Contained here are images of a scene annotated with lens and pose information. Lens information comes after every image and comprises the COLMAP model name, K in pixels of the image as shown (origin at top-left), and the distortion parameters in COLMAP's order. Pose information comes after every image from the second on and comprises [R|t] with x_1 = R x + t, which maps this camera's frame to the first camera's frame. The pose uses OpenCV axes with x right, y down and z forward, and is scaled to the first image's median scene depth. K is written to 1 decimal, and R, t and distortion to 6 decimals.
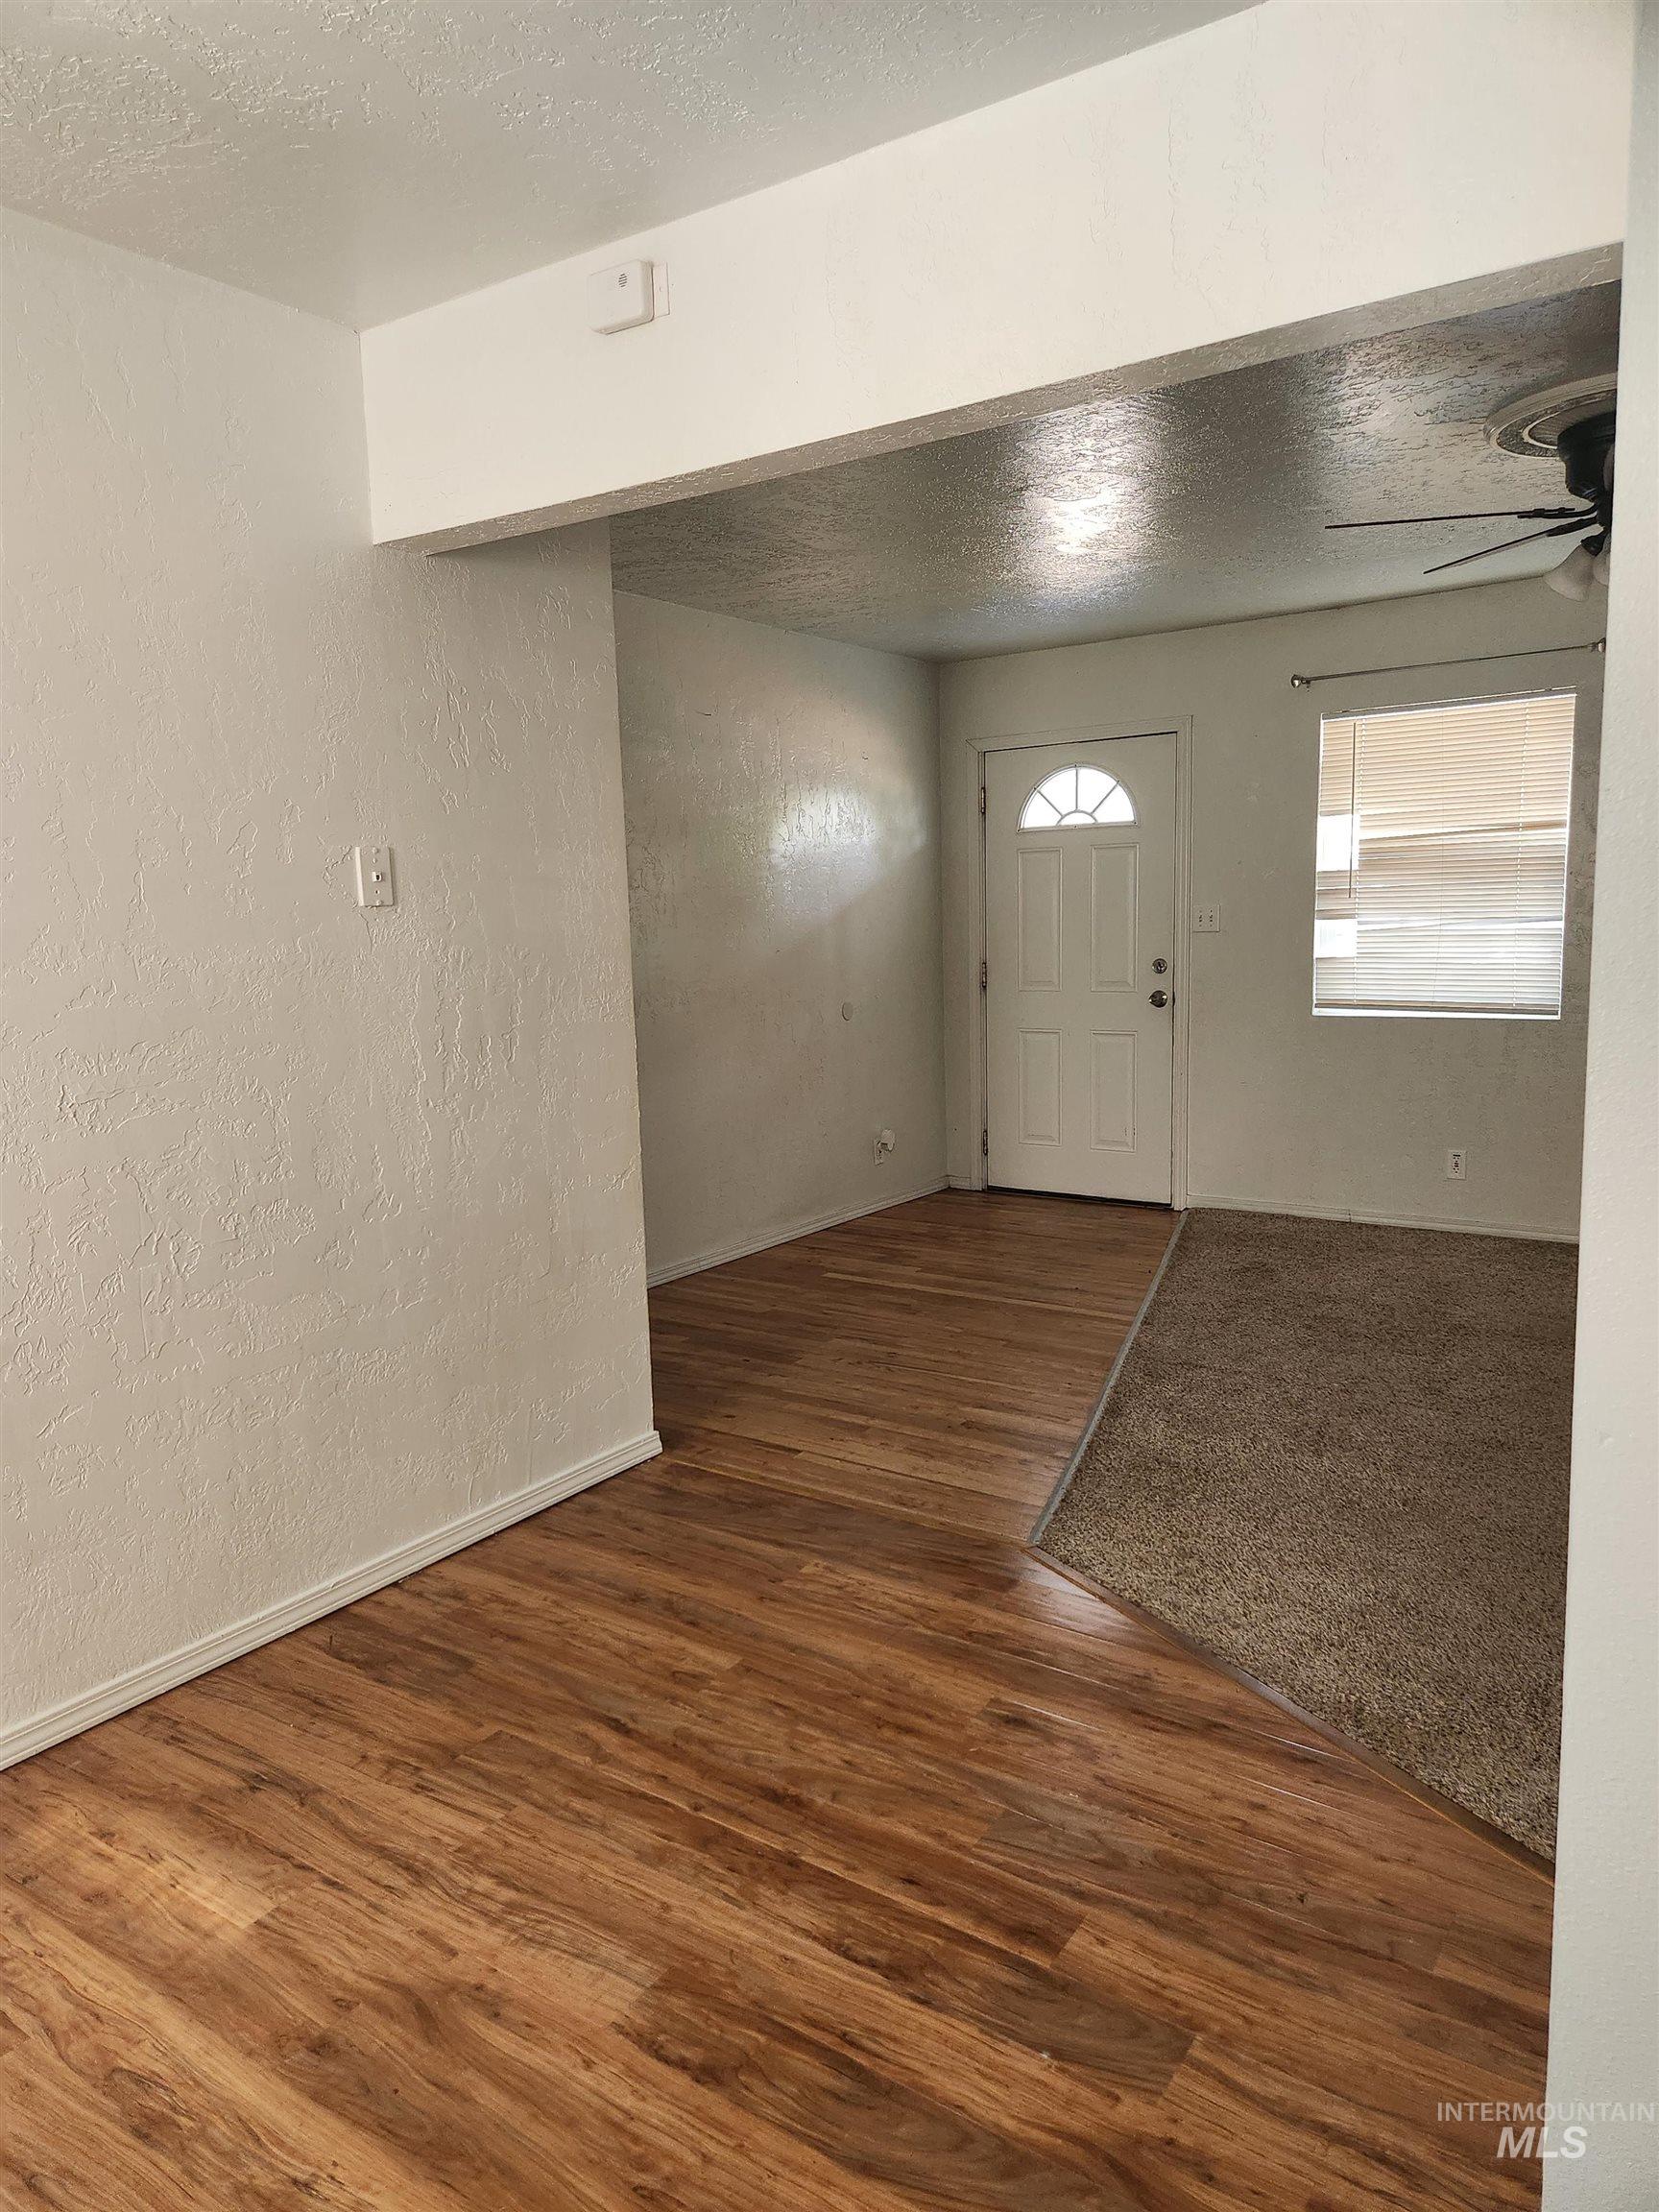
lens RADIAL K [[1465.7, 0, 781.2], [0, 1465.7, 1099.8], [0, 0, 1]] dist [0.071616, -0.057132]
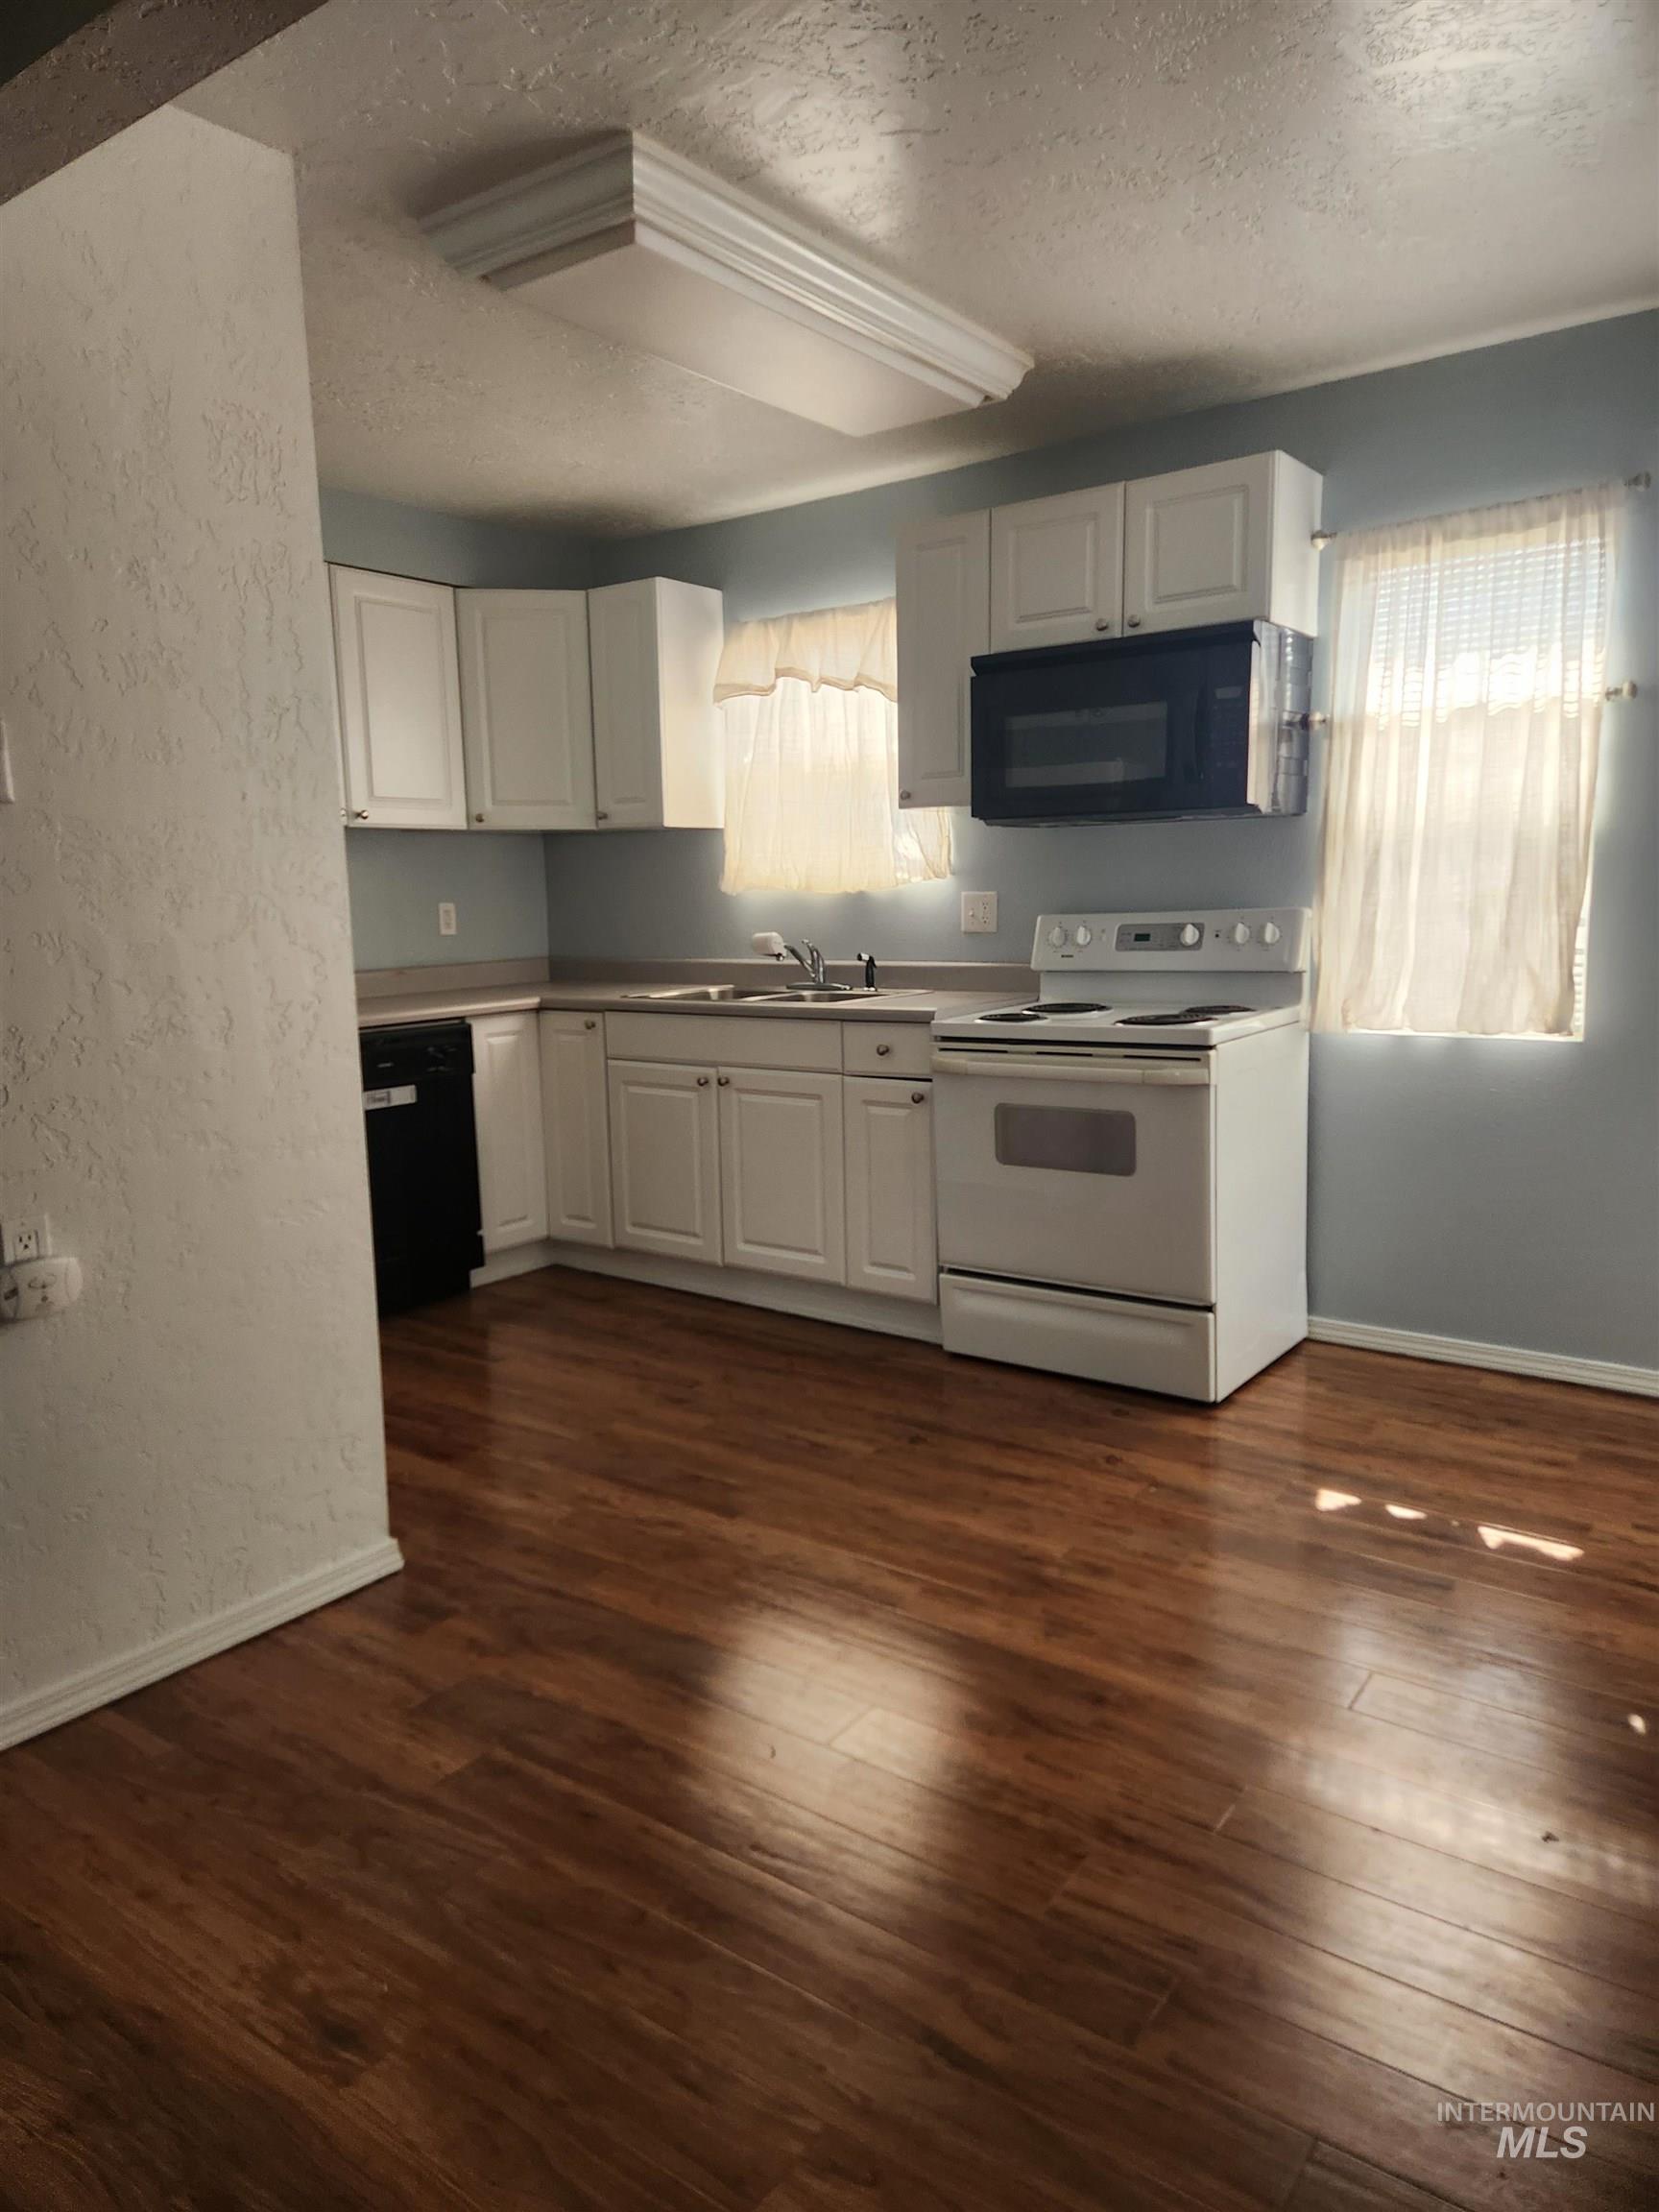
lens RADIAL K [[1465.7, 0, 801.4], [0, 1465.7, 1089.9], [0, 0, 1]] dist [0.071616, -0.057132]
pose [[-0.998616, 0.045884, 0.025704, -0.083100], [0.050924, 0.965713, 0.254569, -0.144129], [-0.013142, 0.255525, -0.966713, 1.525711]]
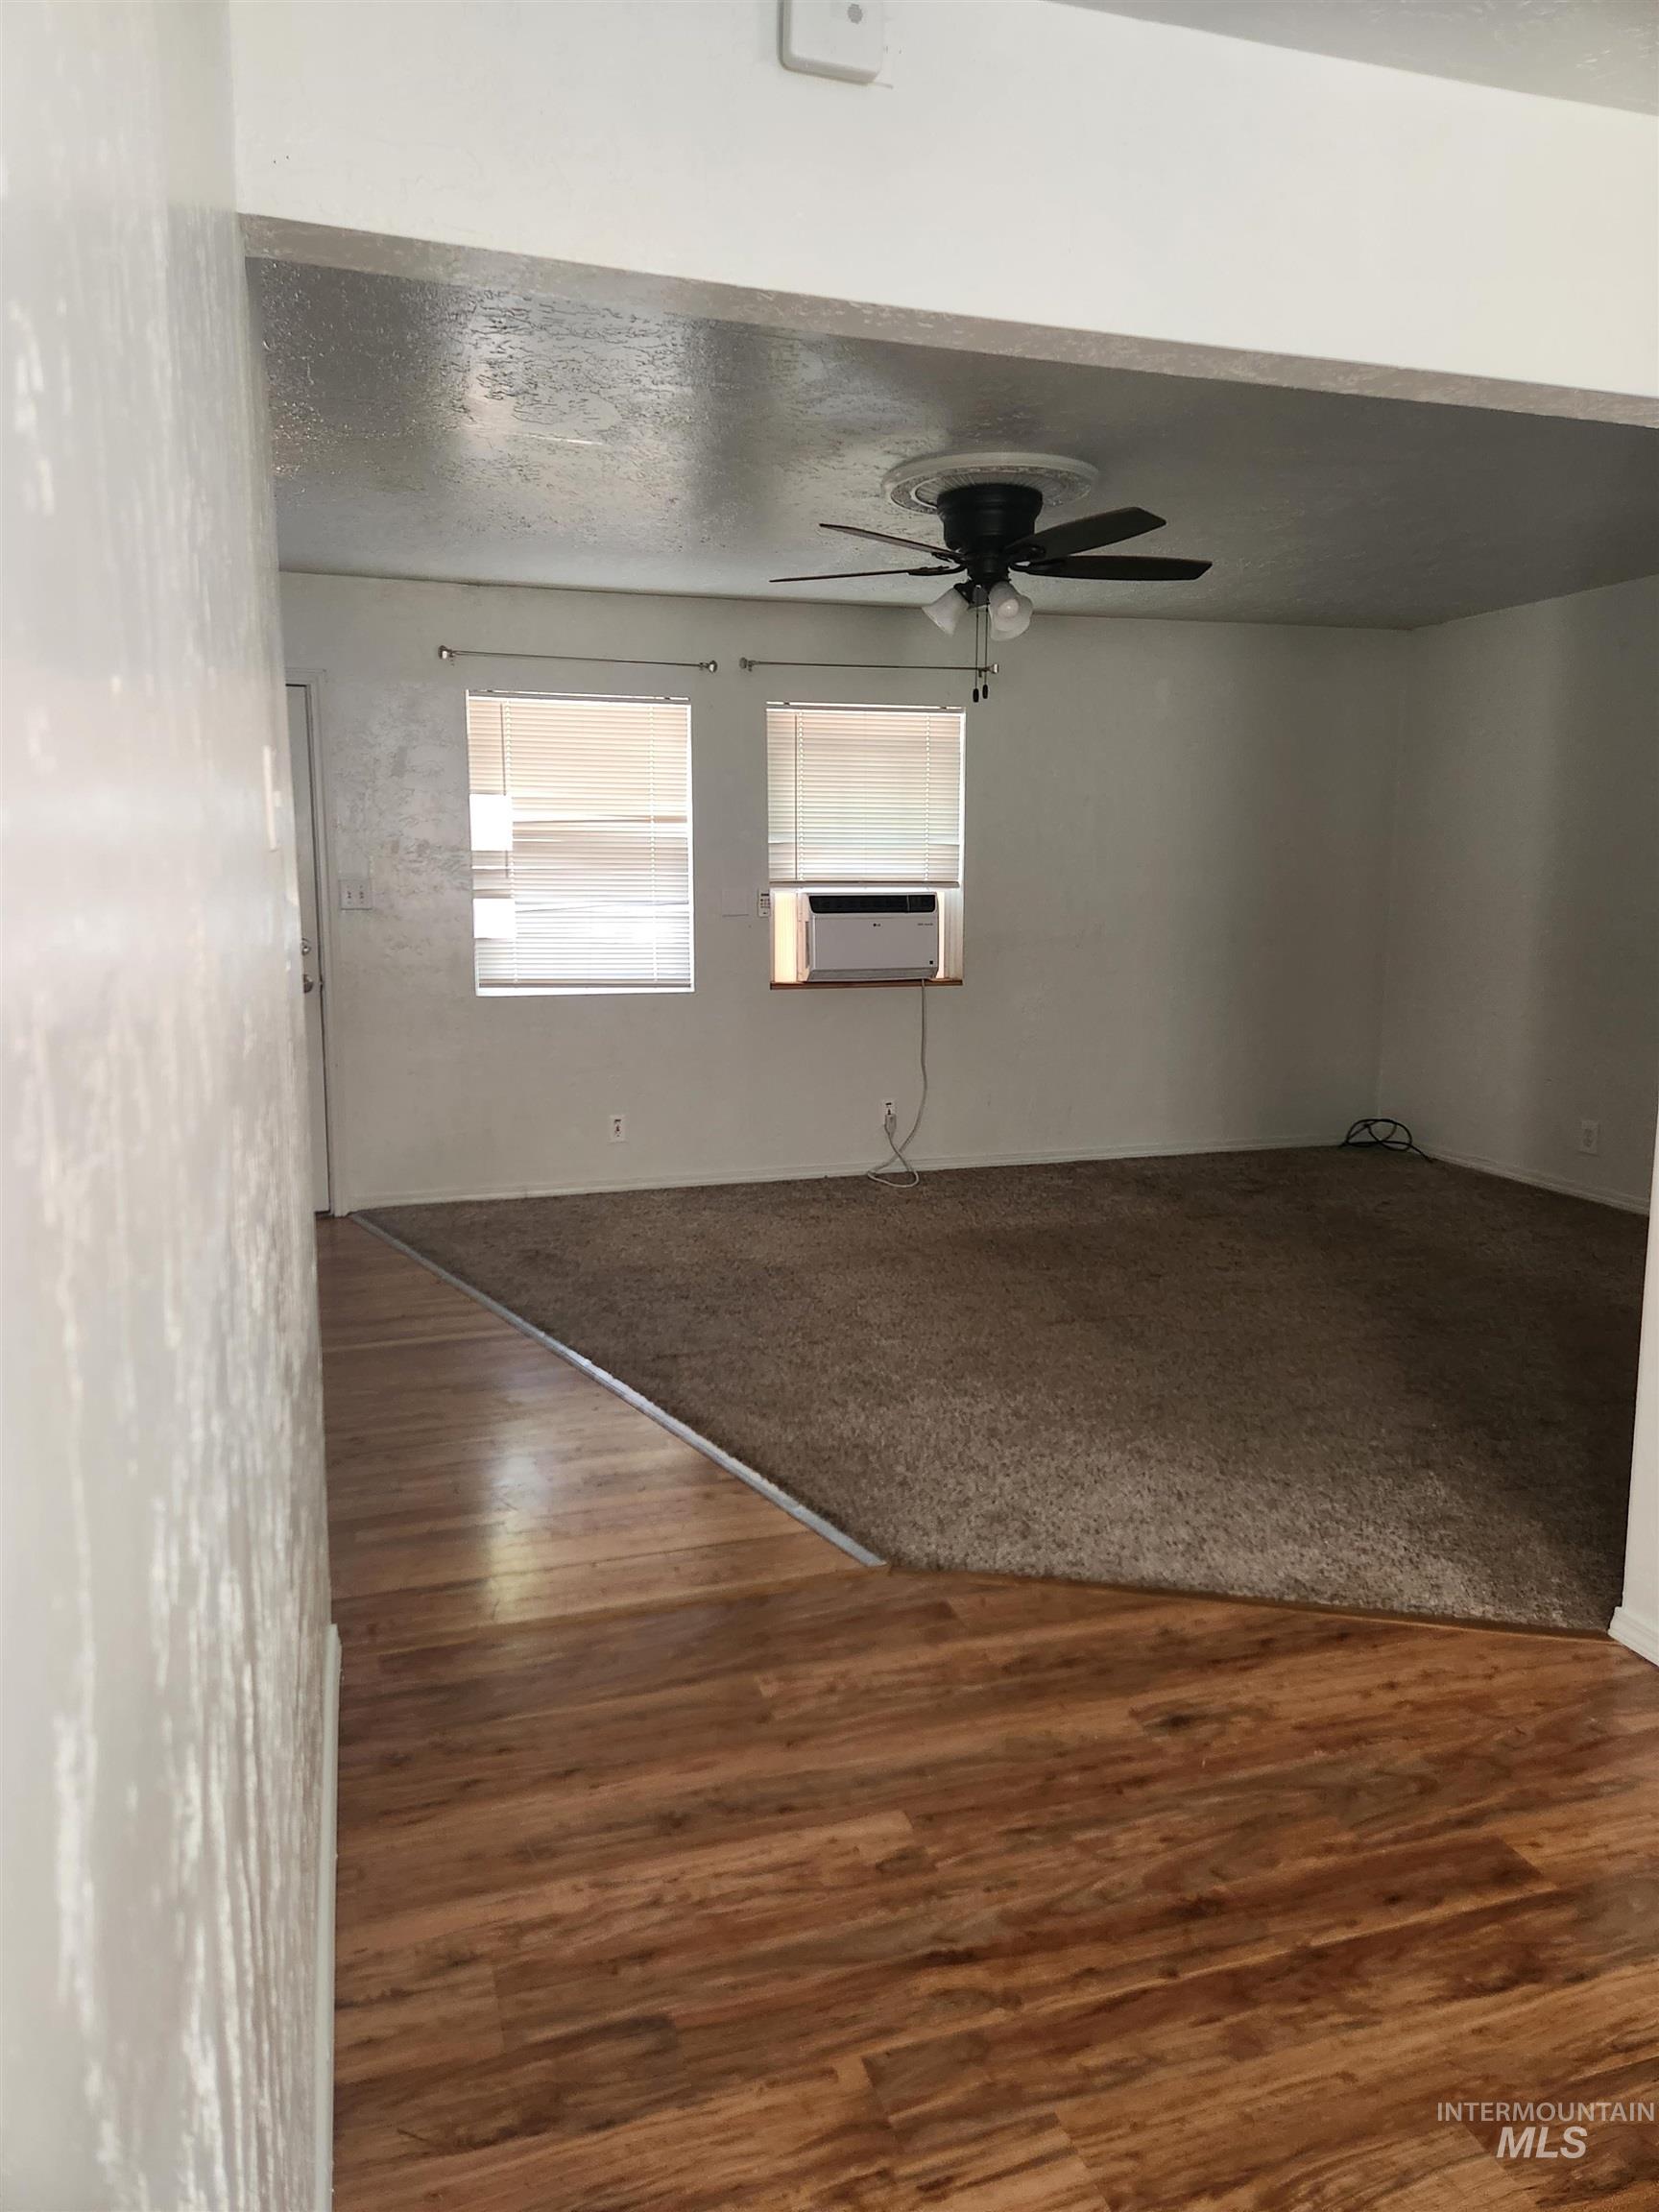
lens RADIAL K [[1465.7, 0, 796.5], [0, 1465.7, 1070.2], [0, 0, 1]] dist [0.071616, -0.057132]
pose [[0.605762, -0.079925, 0.791621, -0.724435], [0.085914, 0.995695, 0.034786, -0.058947], [-0.790994, 0.046940, 0.610021, 0.582607]]
